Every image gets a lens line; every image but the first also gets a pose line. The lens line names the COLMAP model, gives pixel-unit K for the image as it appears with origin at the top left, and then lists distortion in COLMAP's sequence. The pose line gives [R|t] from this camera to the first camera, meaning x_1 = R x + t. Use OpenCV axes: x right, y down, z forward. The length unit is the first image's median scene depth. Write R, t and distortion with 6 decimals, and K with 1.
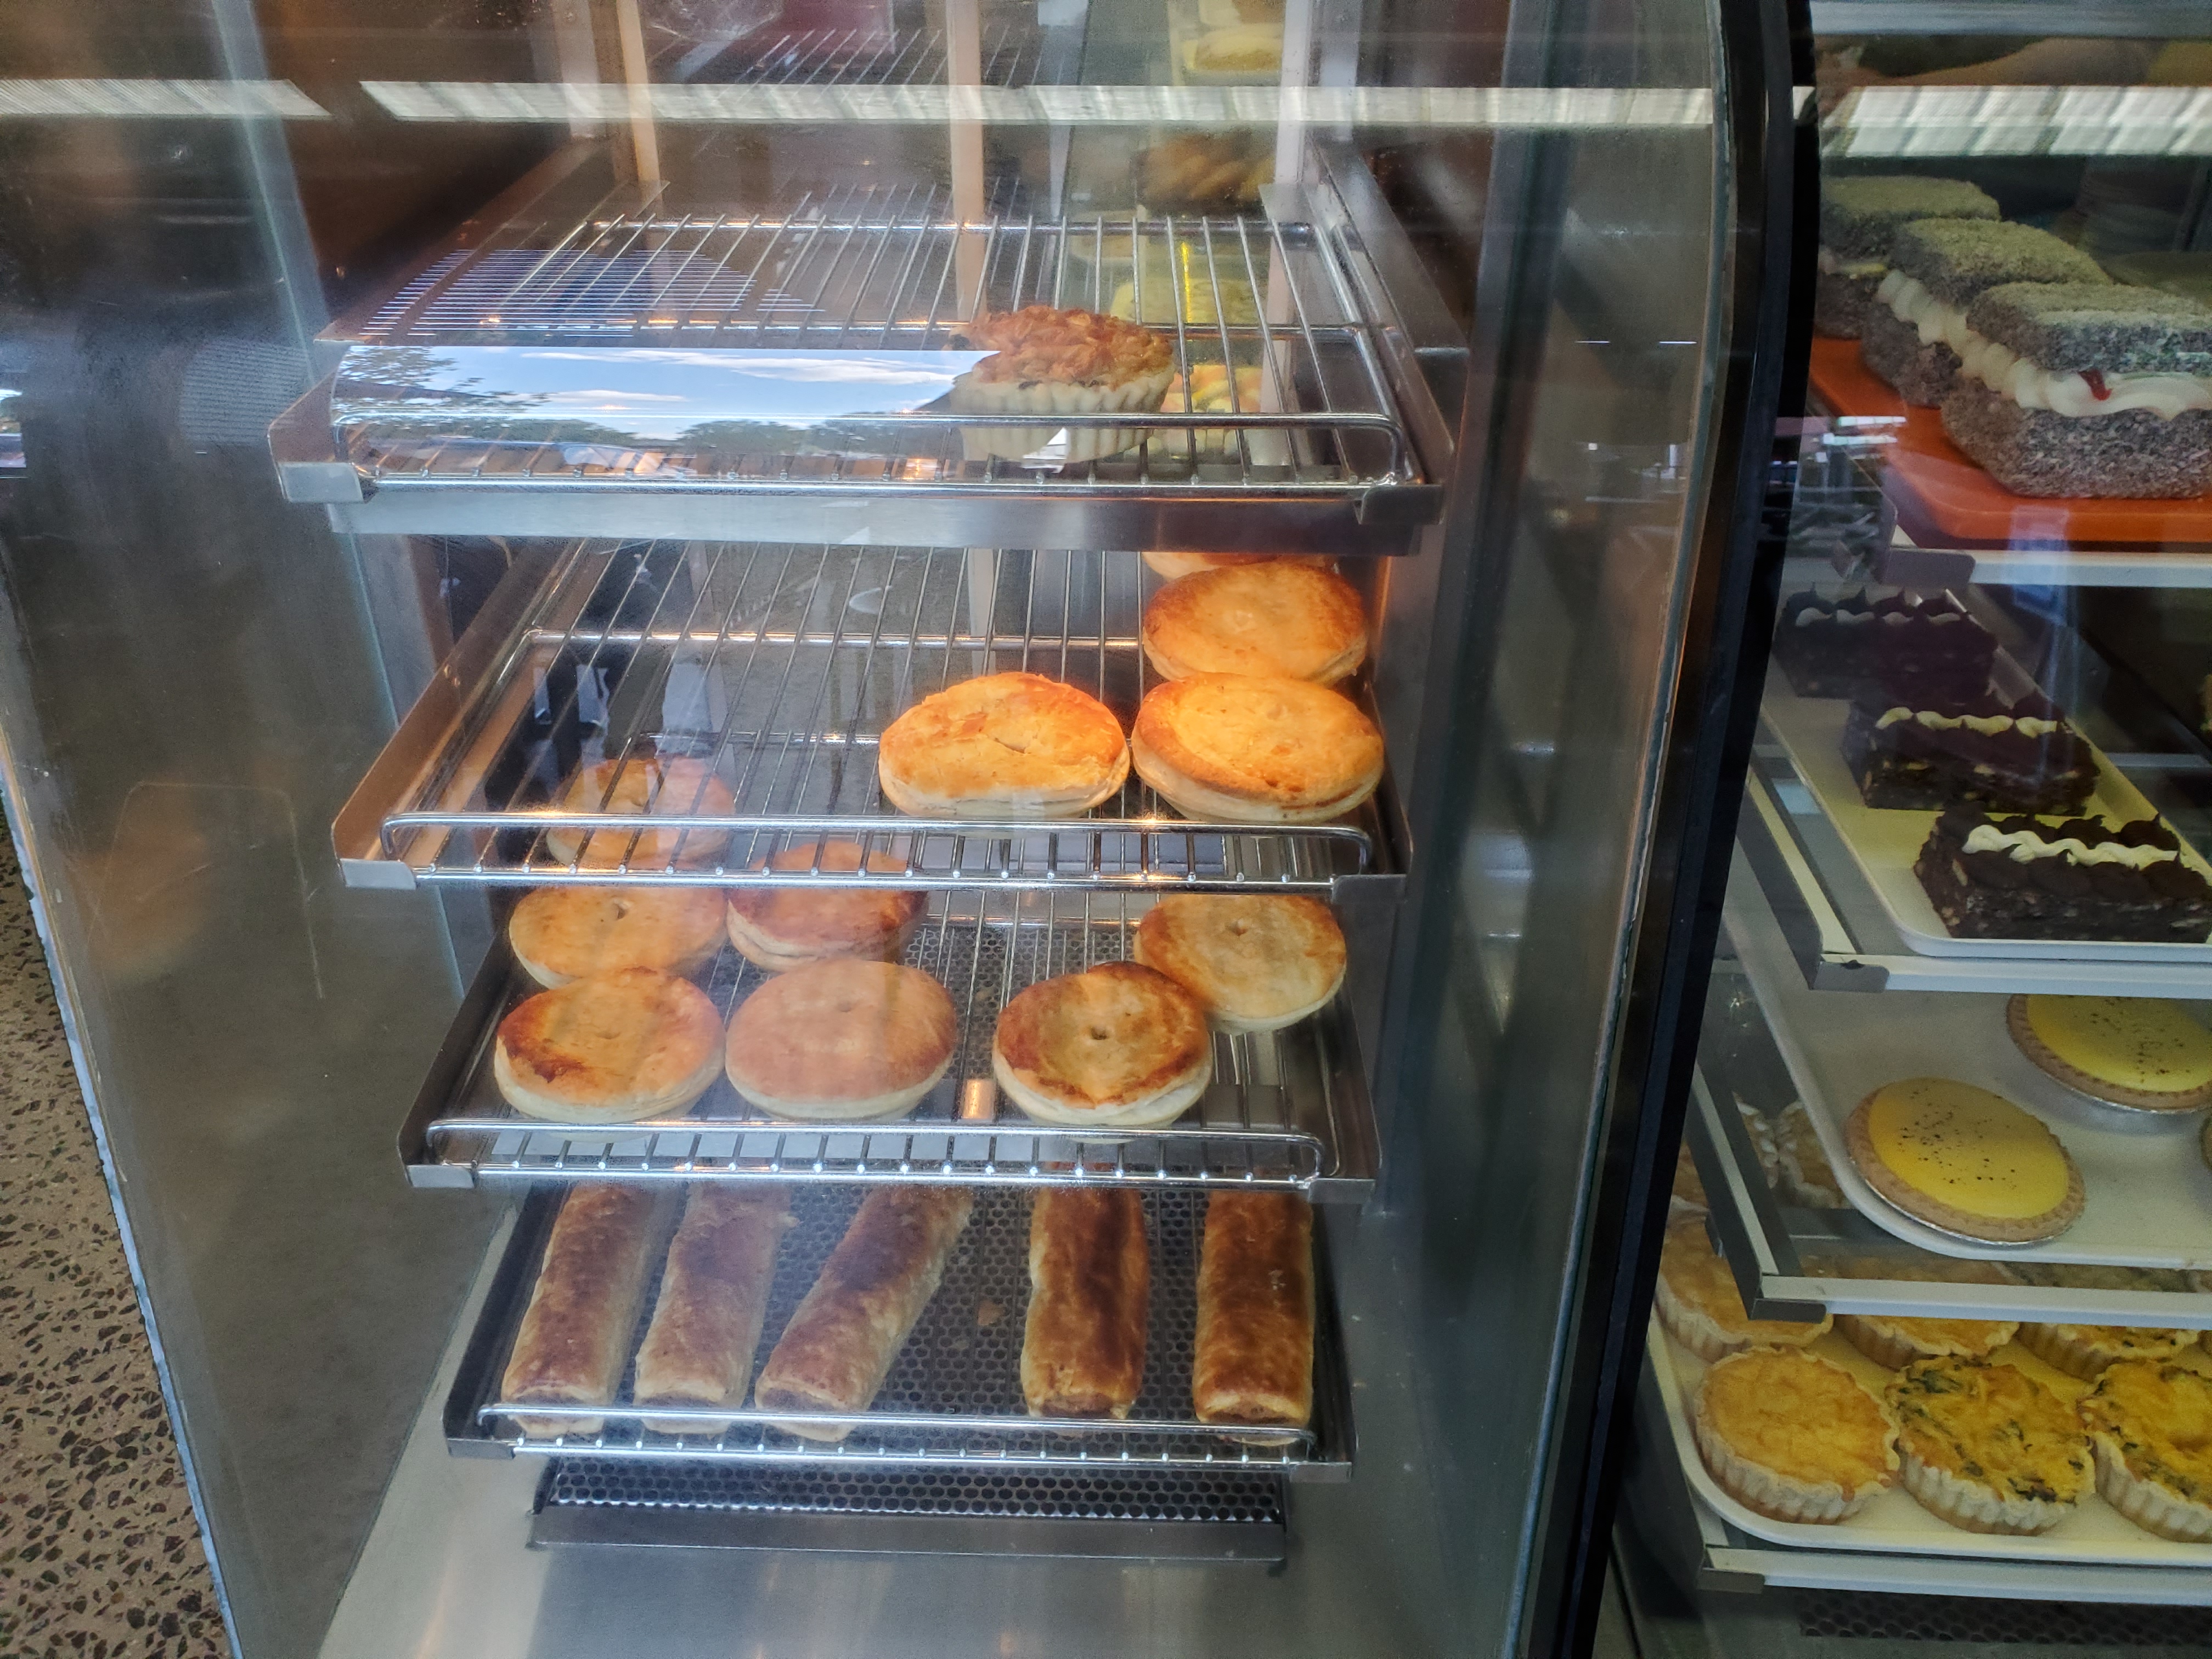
lens RADIAL K [[1806.8, 0, 1106.0], [0, 1806.8, 829.5], [0, 0, 1]] dist [-0.106910, 0.180049]
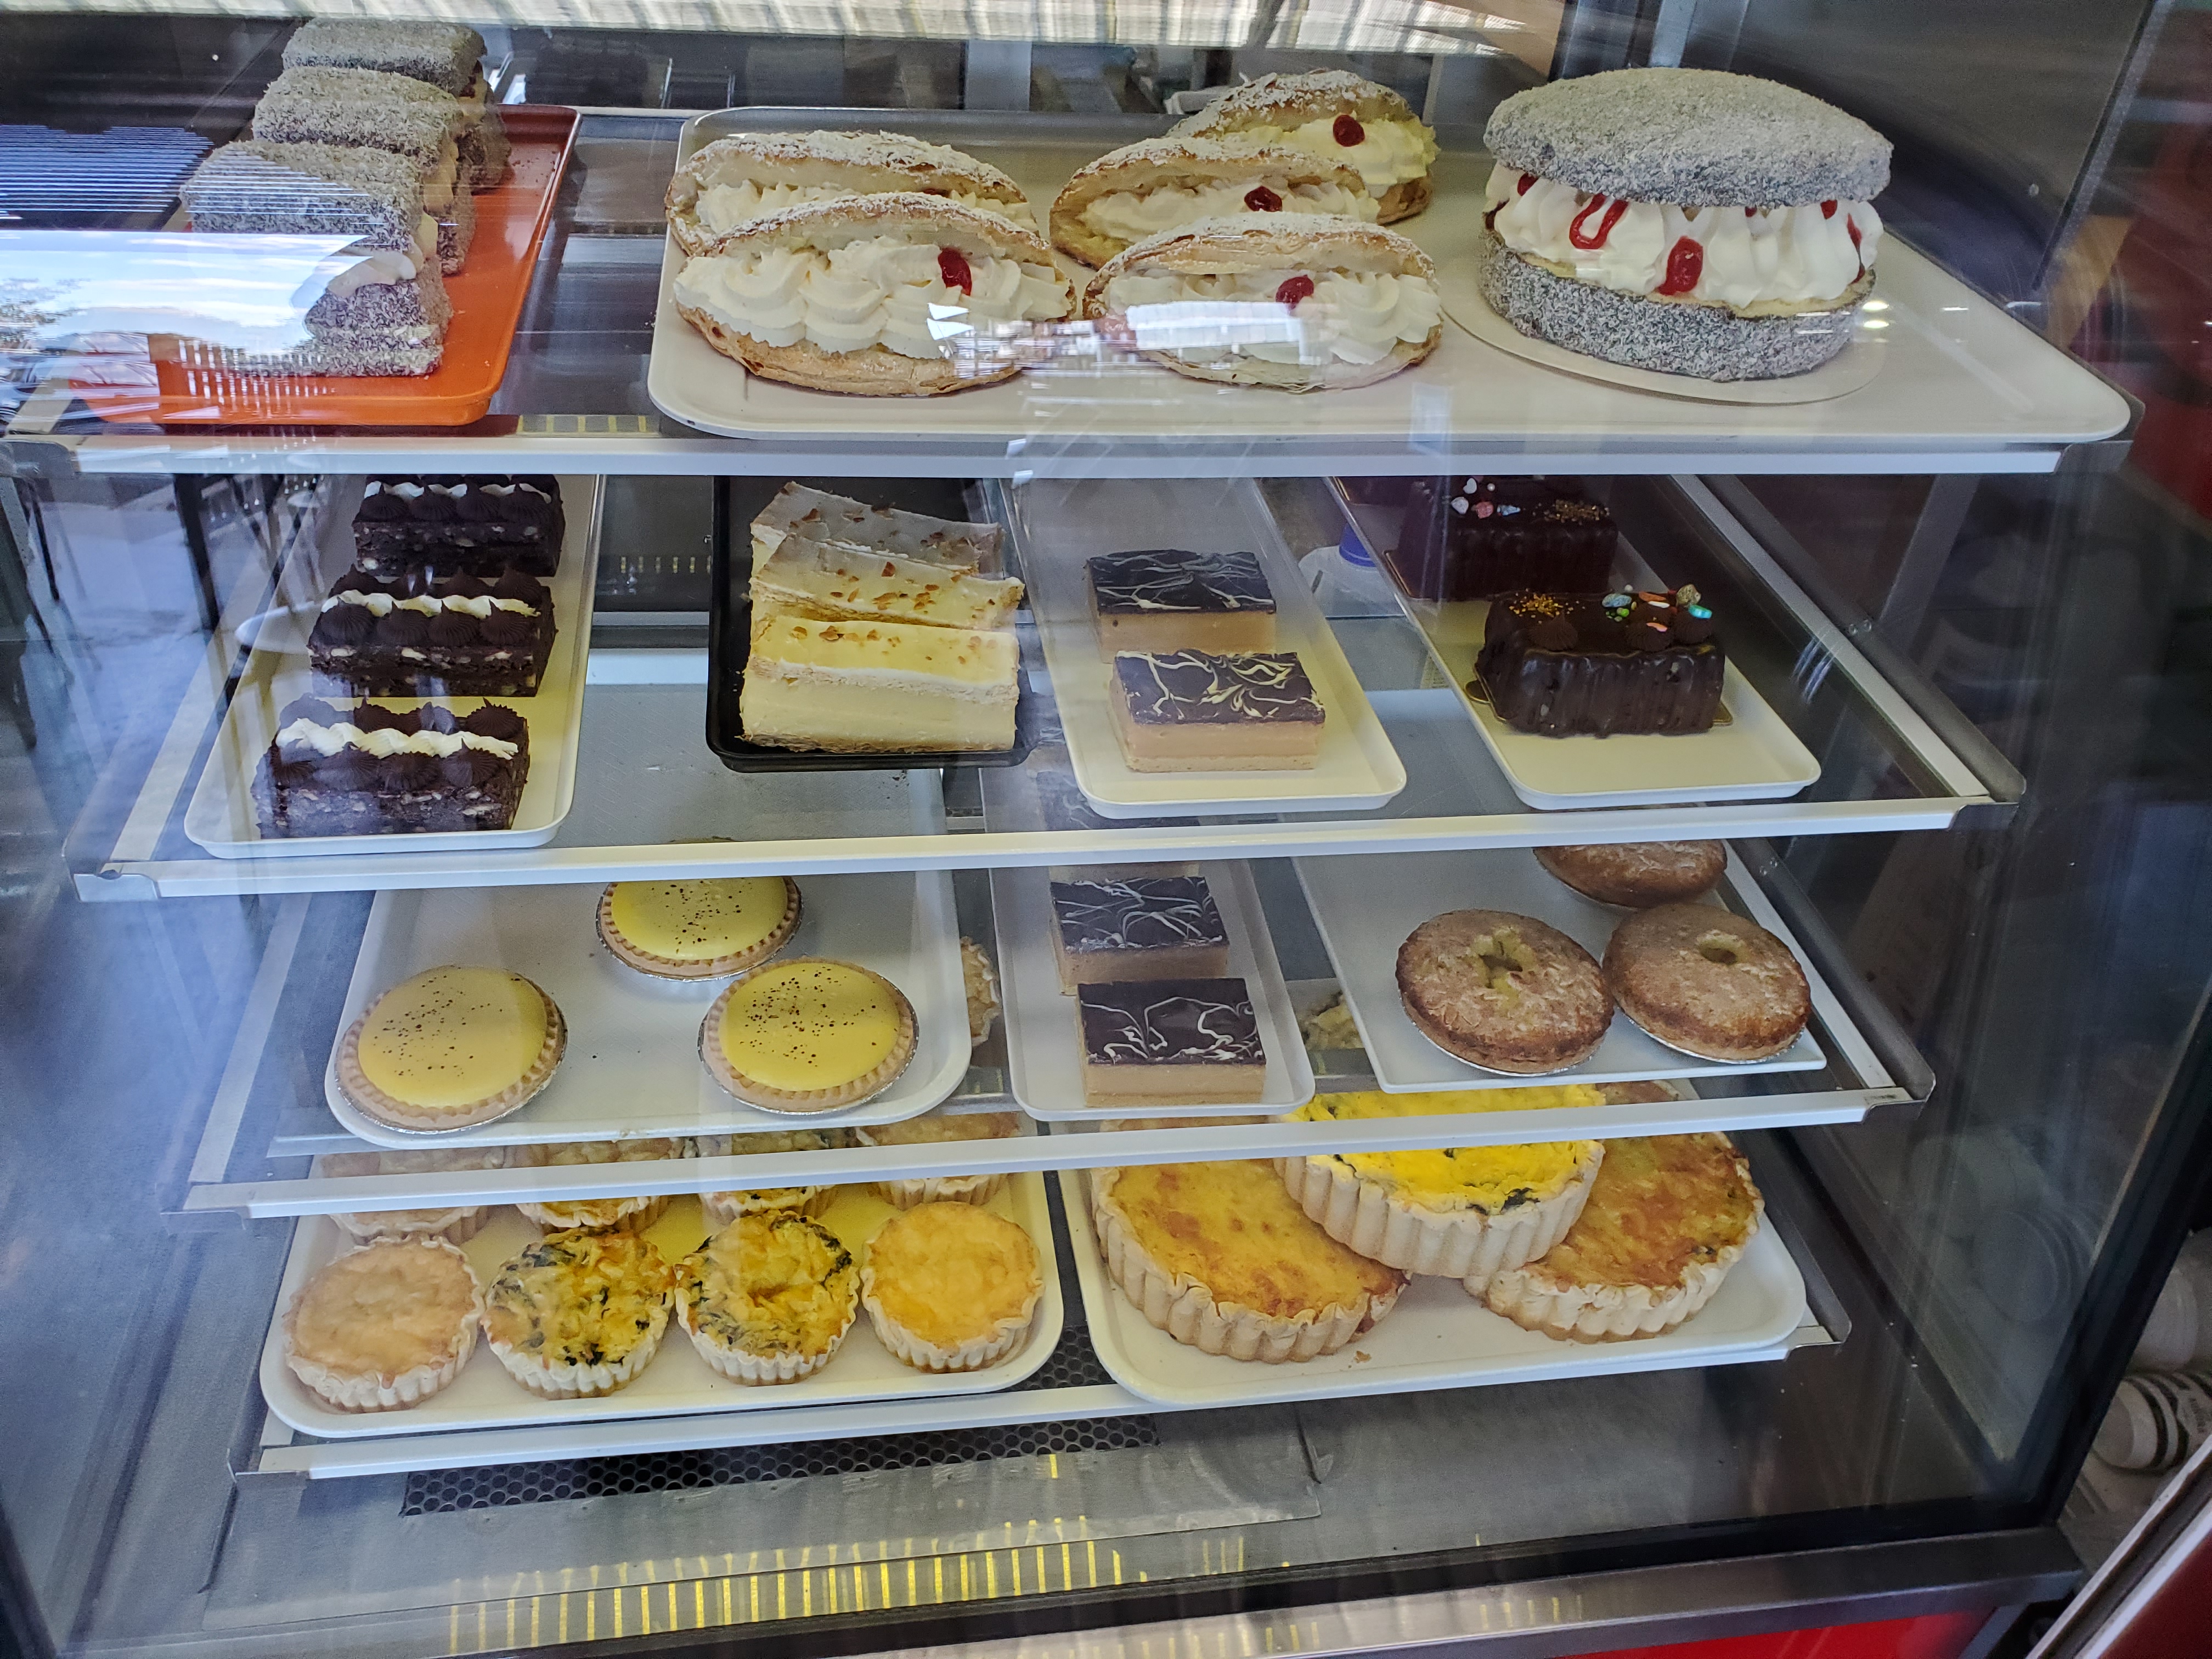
lens RADIAL K [[1806.8, 0, 1106.0], [0, 1806.8, 829.5], [0, 0, 1]] dist [-0.106910, 0.180049]
pose [[0.981387, -0.066832, 0.180038, 0.654787], [0.049596, 0.993891, 0.098596, -0.014894], [-0.185528, -0.087832, 0.978706, -0.030736]]
